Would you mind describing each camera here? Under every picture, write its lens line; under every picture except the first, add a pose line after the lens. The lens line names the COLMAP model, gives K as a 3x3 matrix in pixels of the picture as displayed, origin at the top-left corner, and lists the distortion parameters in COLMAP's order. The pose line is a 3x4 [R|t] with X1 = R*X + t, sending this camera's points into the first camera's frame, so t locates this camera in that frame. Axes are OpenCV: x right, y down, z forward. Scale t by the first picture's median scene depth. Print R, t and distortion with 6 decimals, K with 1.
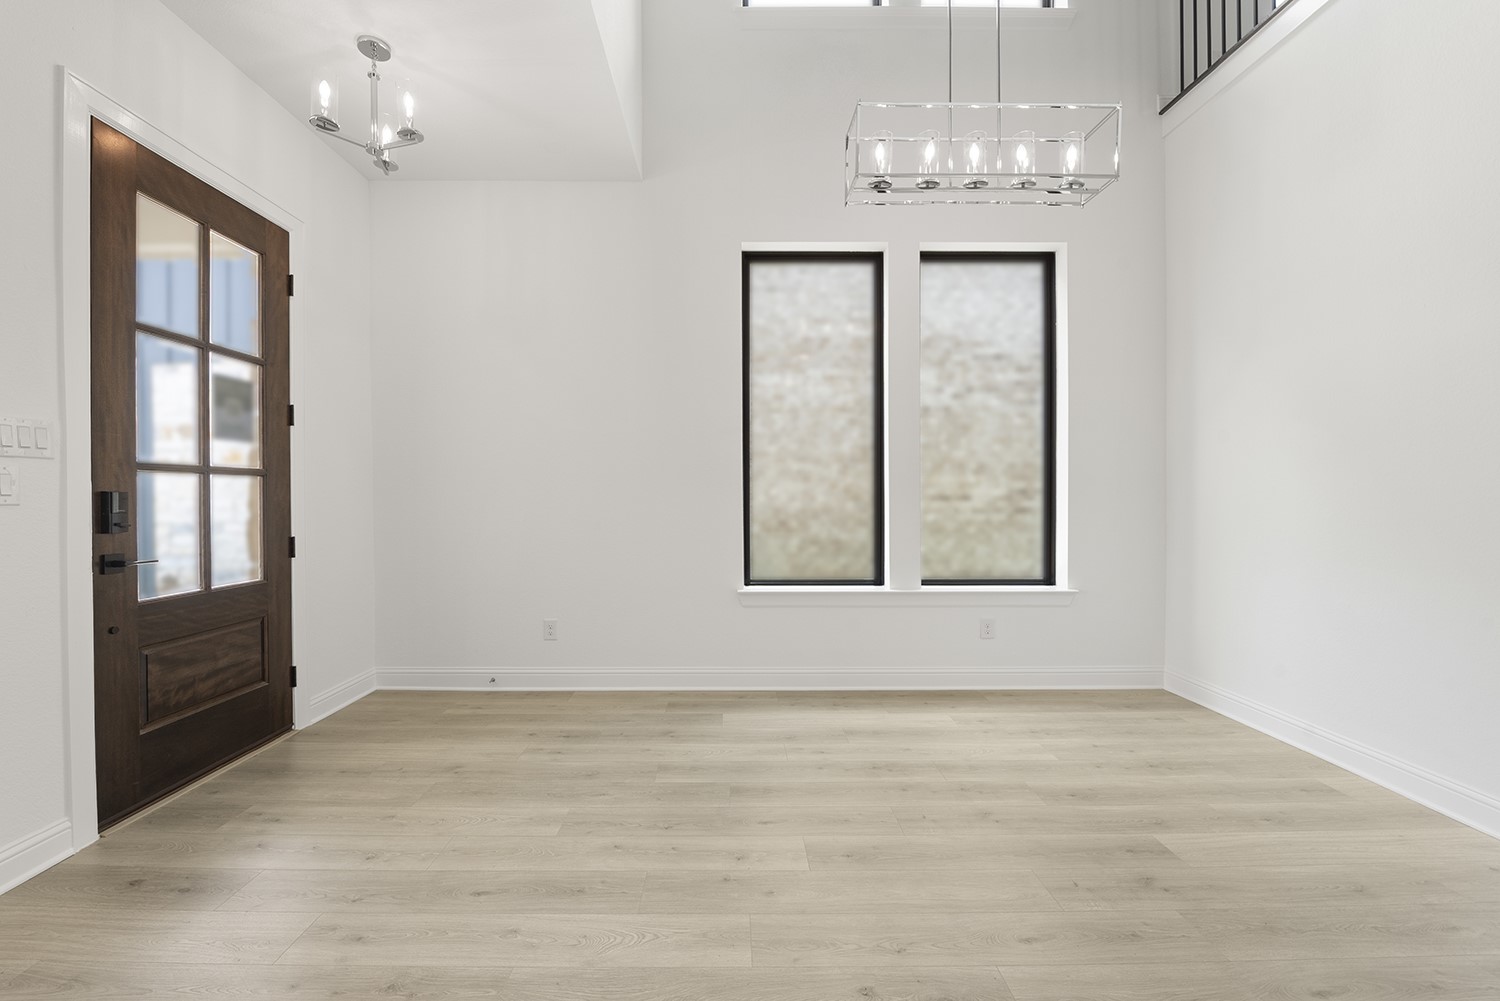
lens RADIAL K [[596.2, 0, 742.6], [0, 596.2, 497.4], [0, 0, 1]] dist [-0.000729, -0.002145]
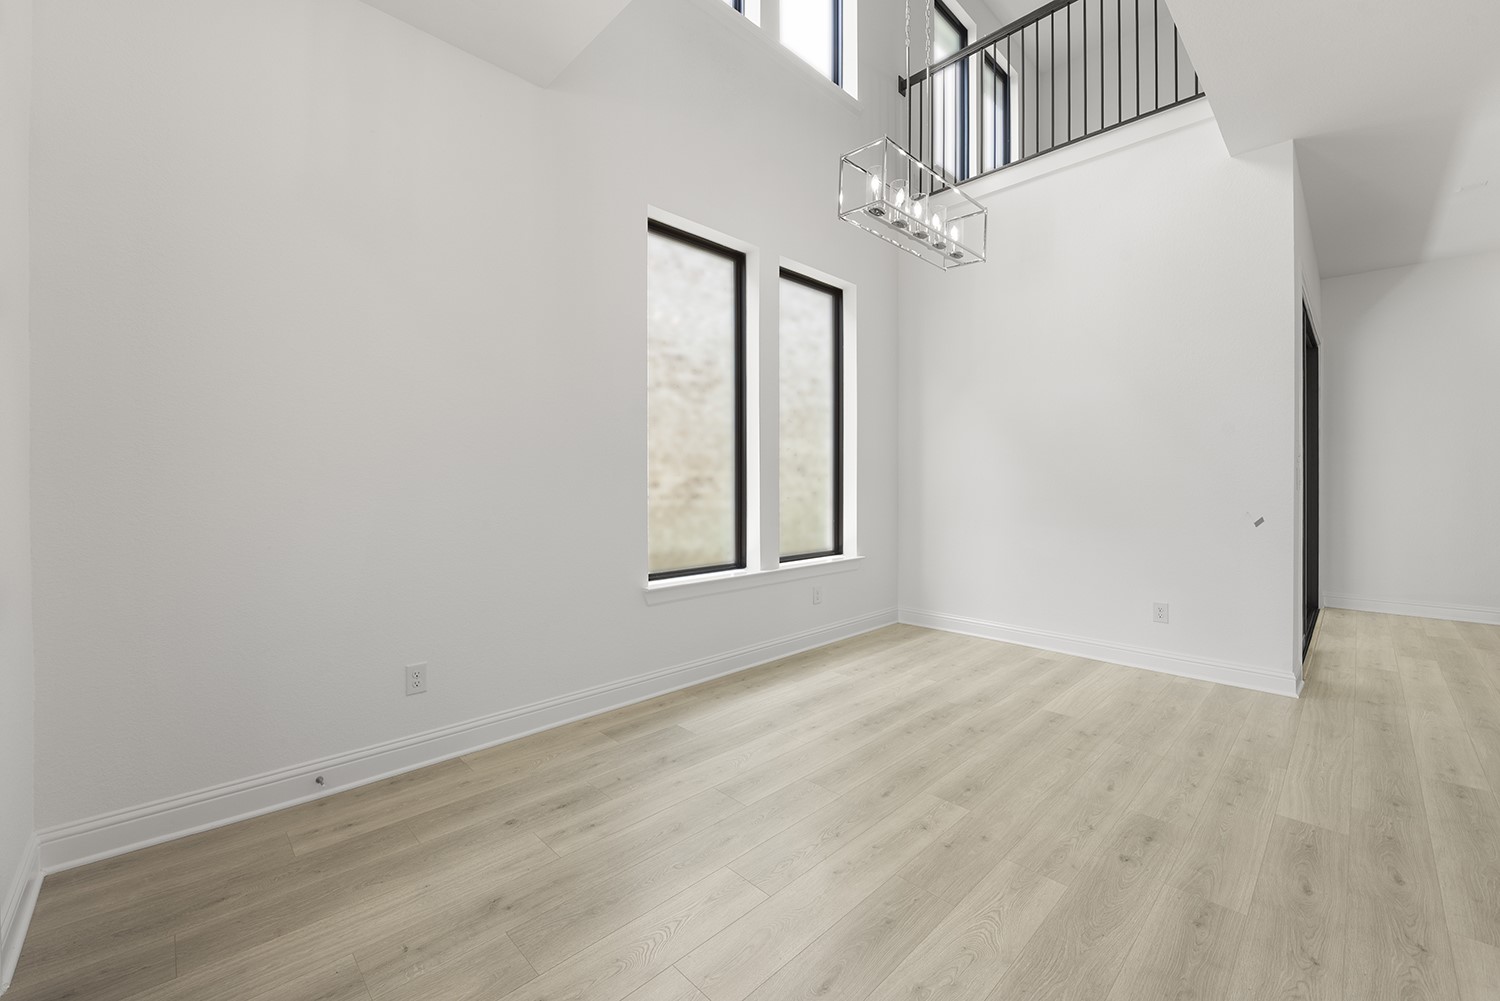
lens RADIAL K [[596.2, 0, 743.2], [0, 596.2, 482.0], [0, 0, 1]] dist [-0.000729, -0.002145]
pose [[0.729511, 0.000712, 0.683969, -0.532234], [0.002614, 0.999989, -0.003829, -0.001106], [-0.683964, 0.004581, 0.729501, 0.248298]]
